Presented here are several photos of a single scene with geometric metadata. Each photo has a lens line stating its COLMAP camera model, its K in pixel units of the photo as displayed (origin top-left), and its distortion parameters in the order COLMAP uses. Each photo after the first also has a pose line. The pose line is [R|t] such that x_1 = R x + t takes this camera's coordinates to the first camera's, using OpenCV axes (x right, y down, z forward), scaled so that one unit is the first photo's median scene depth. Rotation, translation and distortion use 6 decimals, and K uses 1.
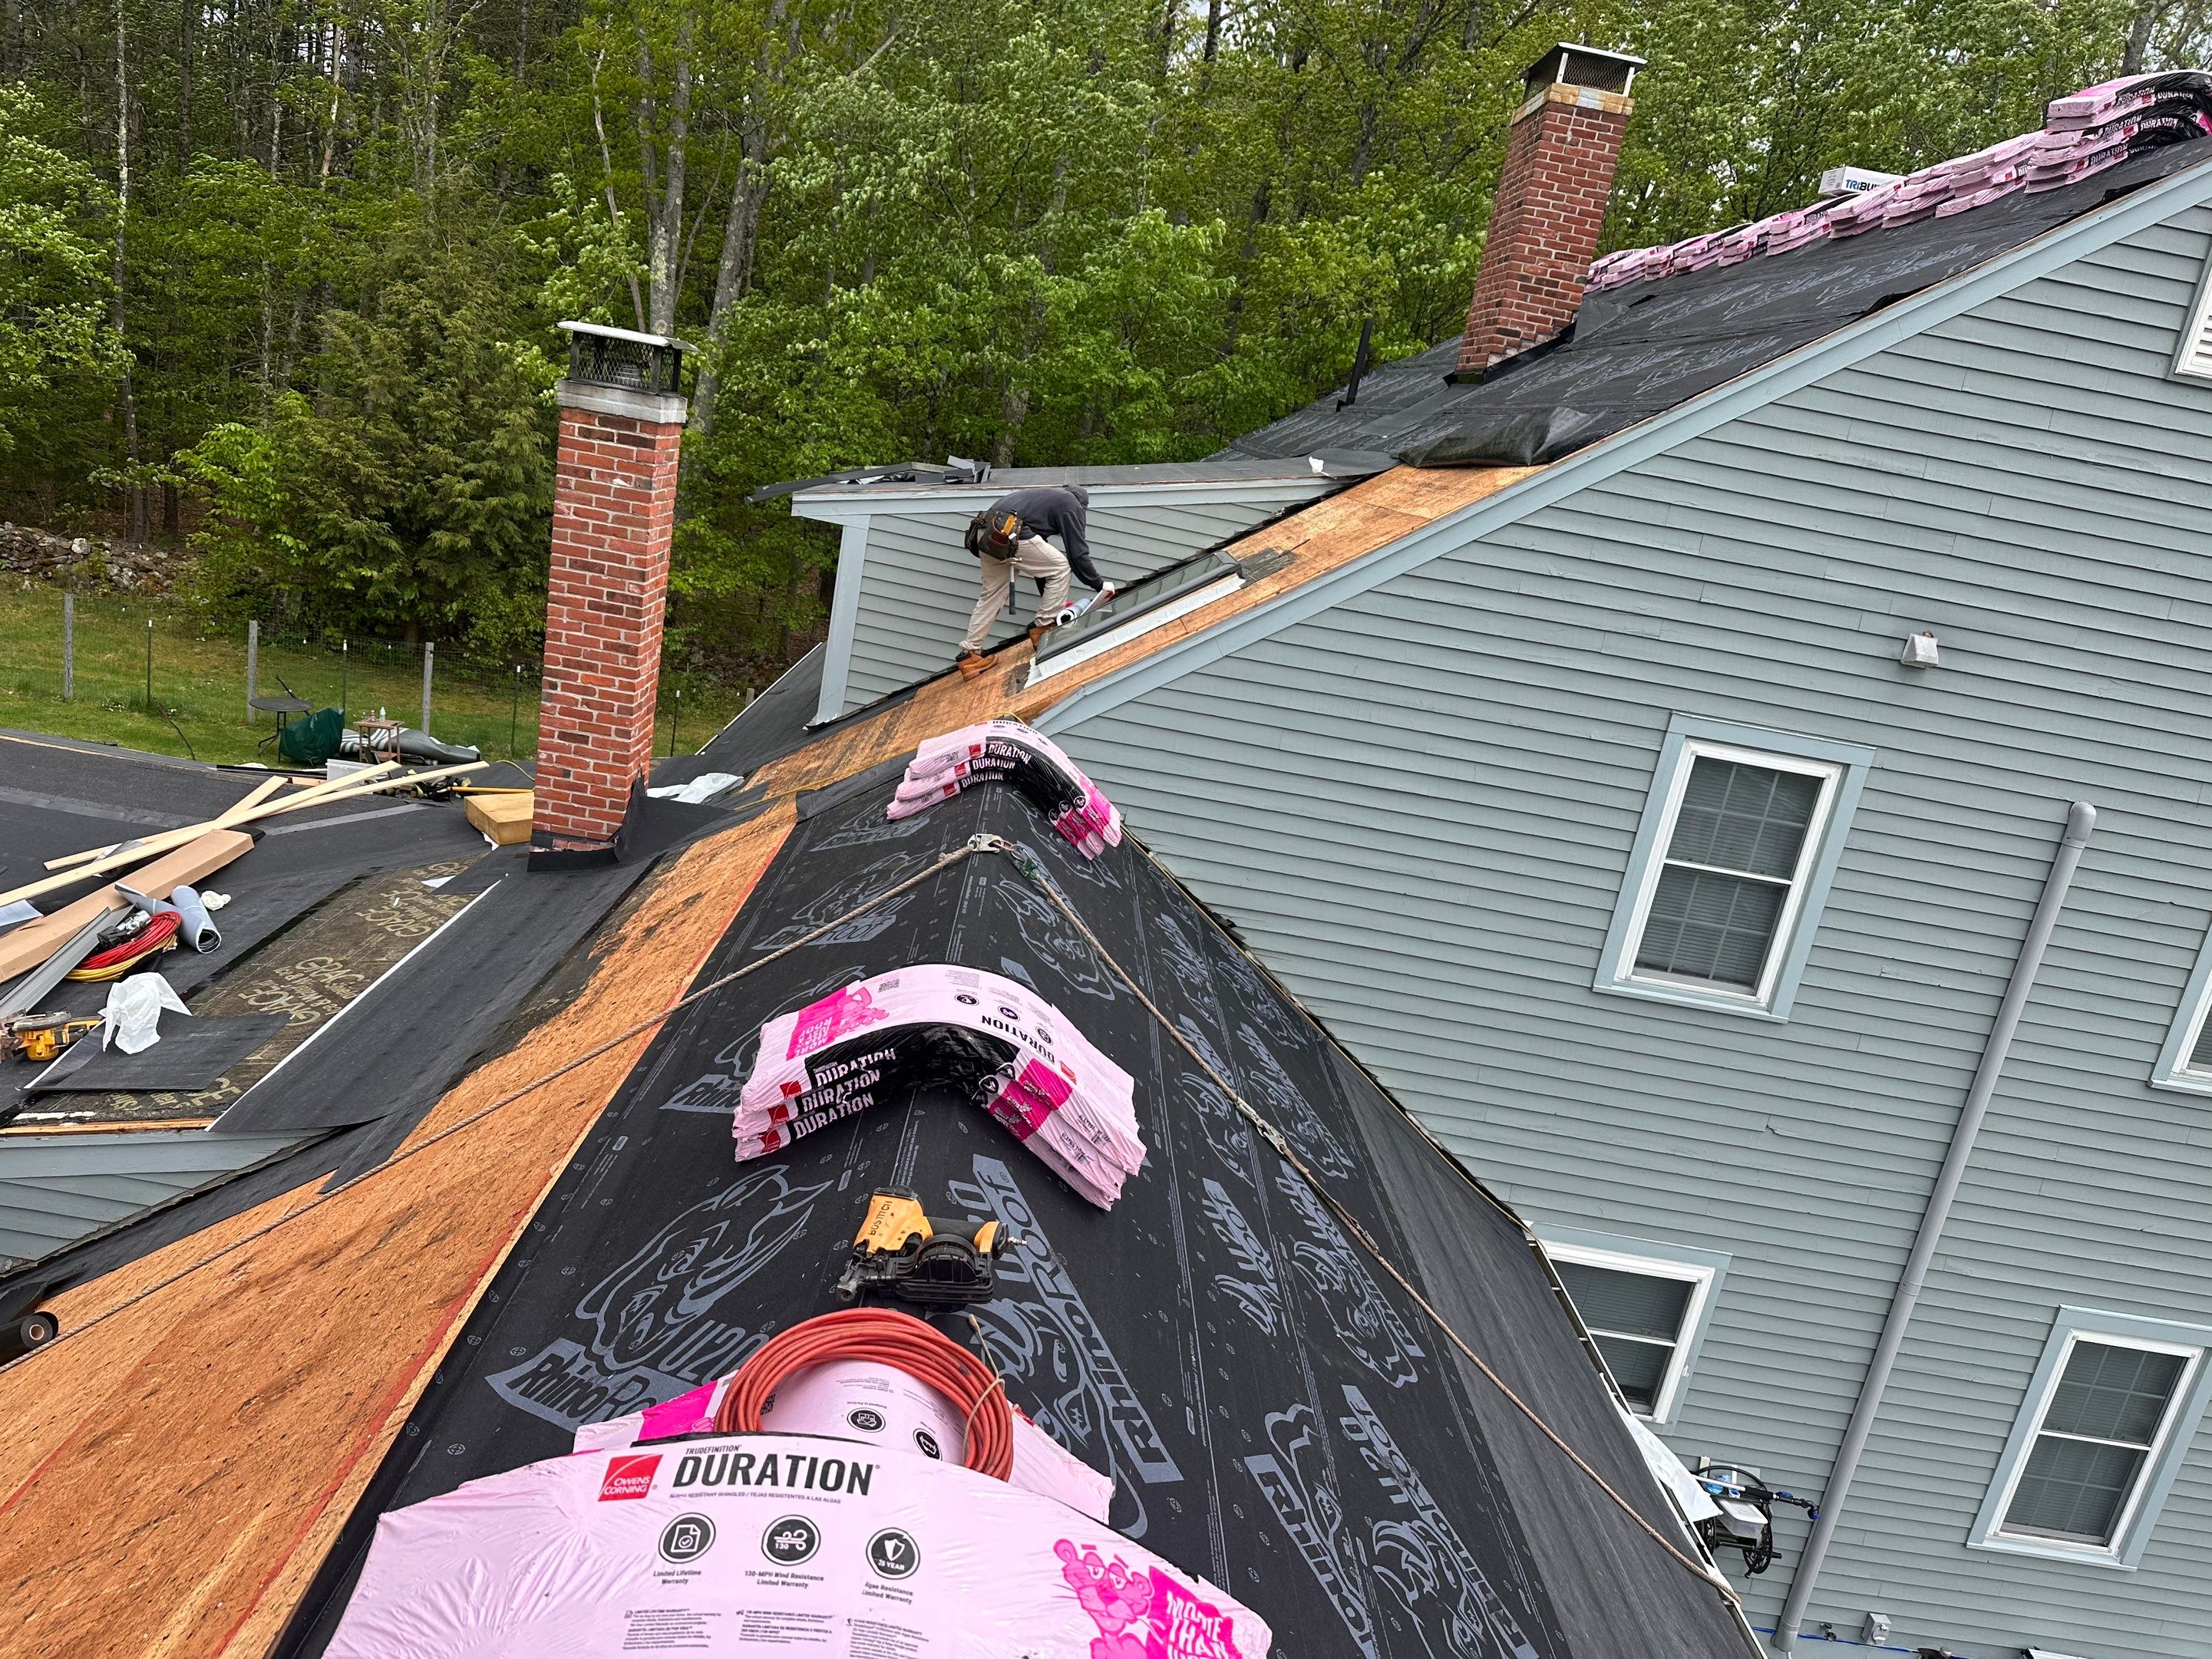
lens RADIAL K [[1482.2, 0, 1106.7], [0, 1482.2, 819.9], [0, 0, 1]] dist [0.094624, -0.111482]
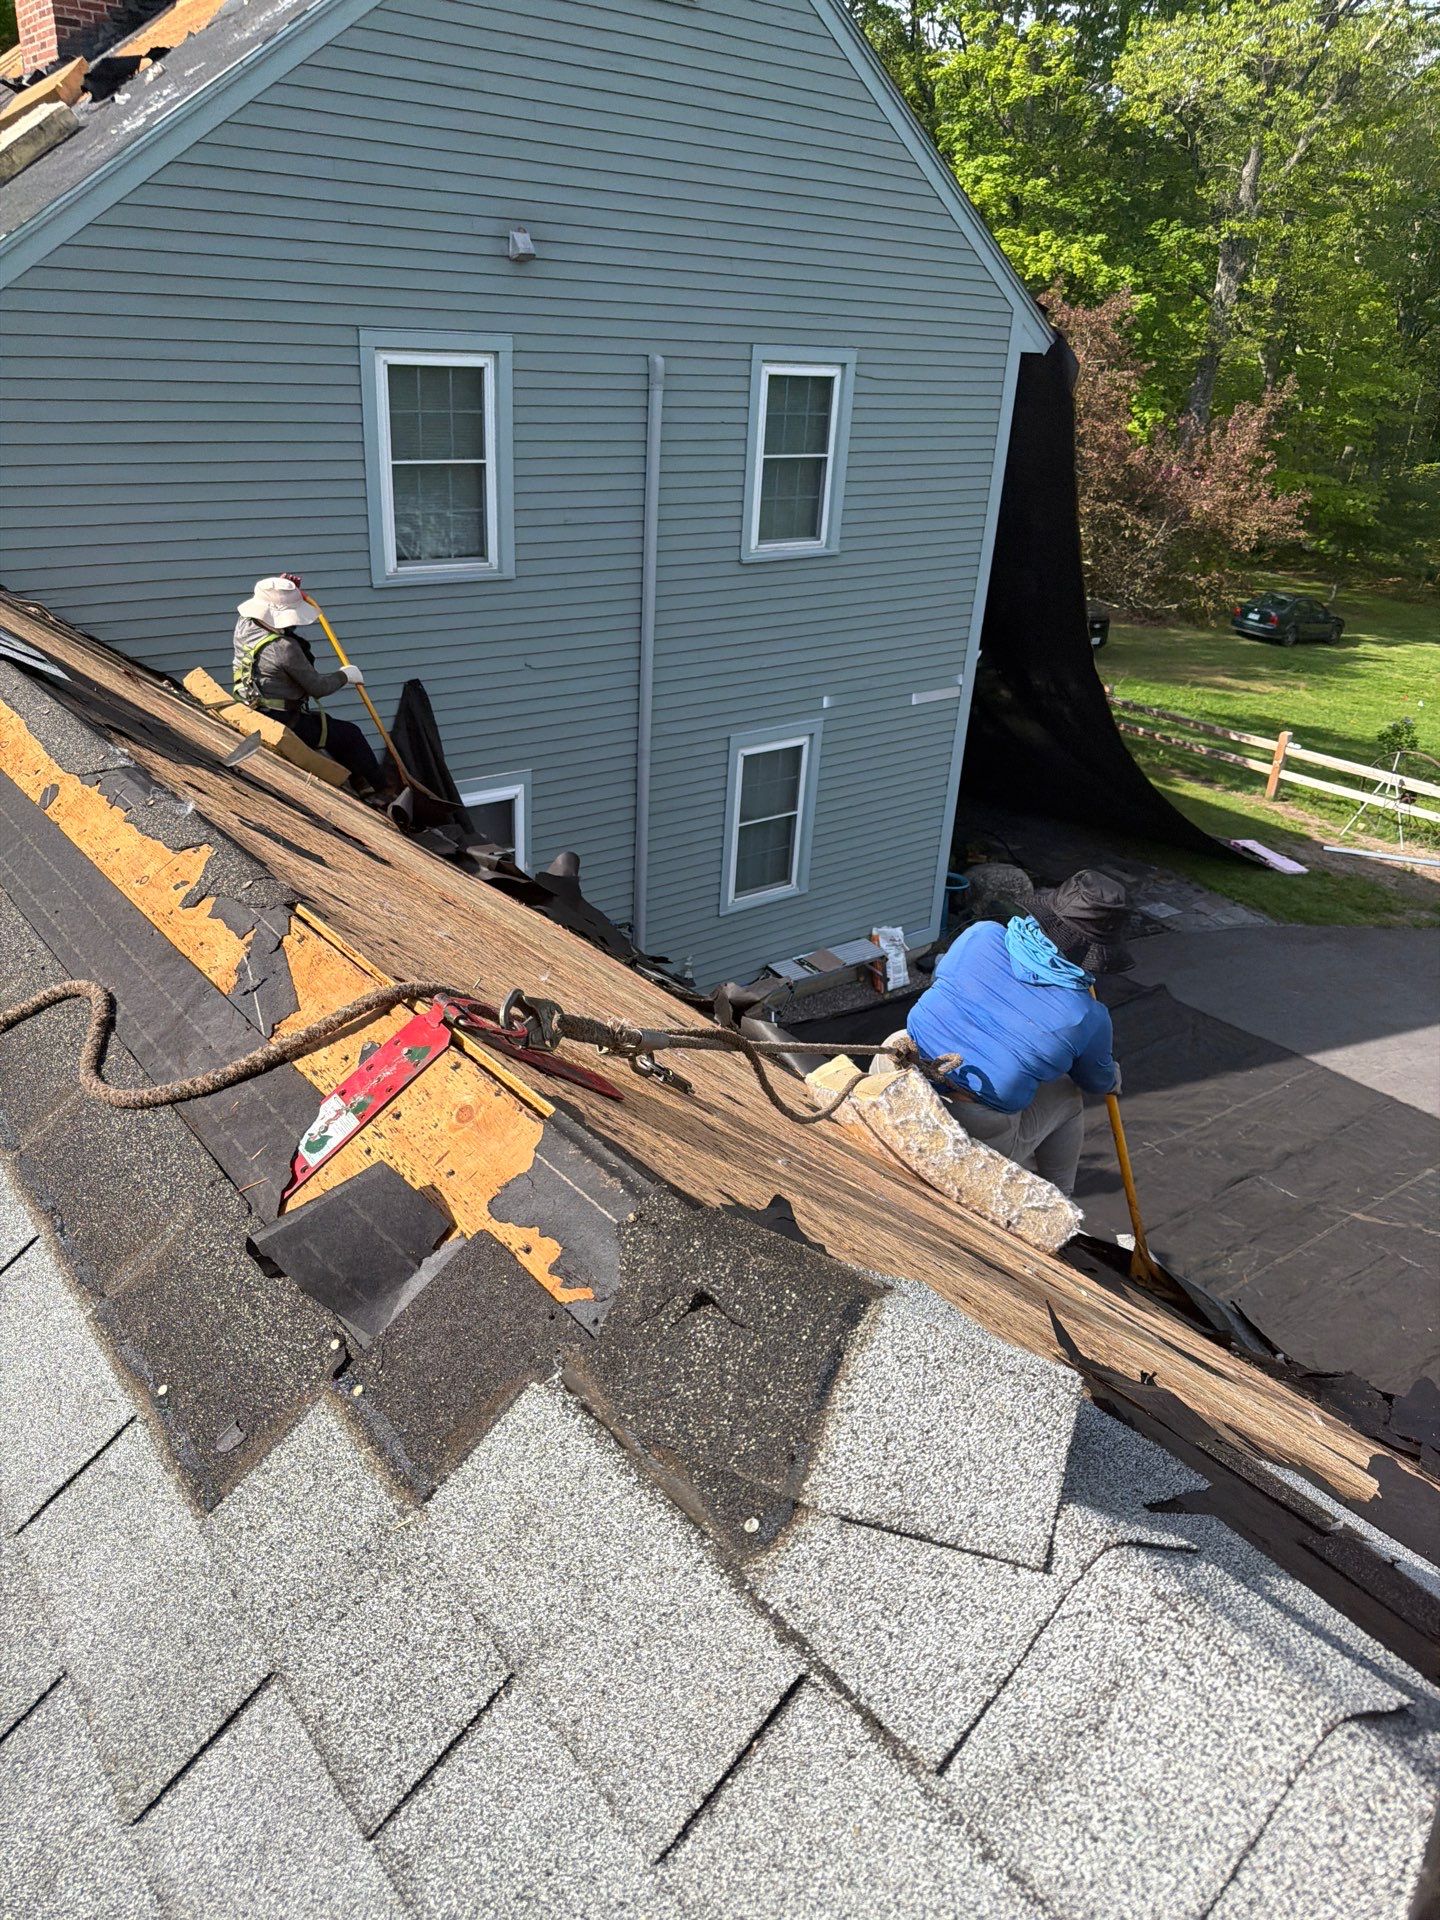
lens RADIAL K [[1360.0, 0, 713.3], [0, 1360.0, 961.0], [0, 0, 1]] dist [-0.007822, -0.006323]
pose [[0.784954, -0.379723, 0.489548, -0.111387], [0.247925, 0.916657, 0.313487, 0.114475], [-0.567785, -0.124702, 0.813676, -0.089197]]
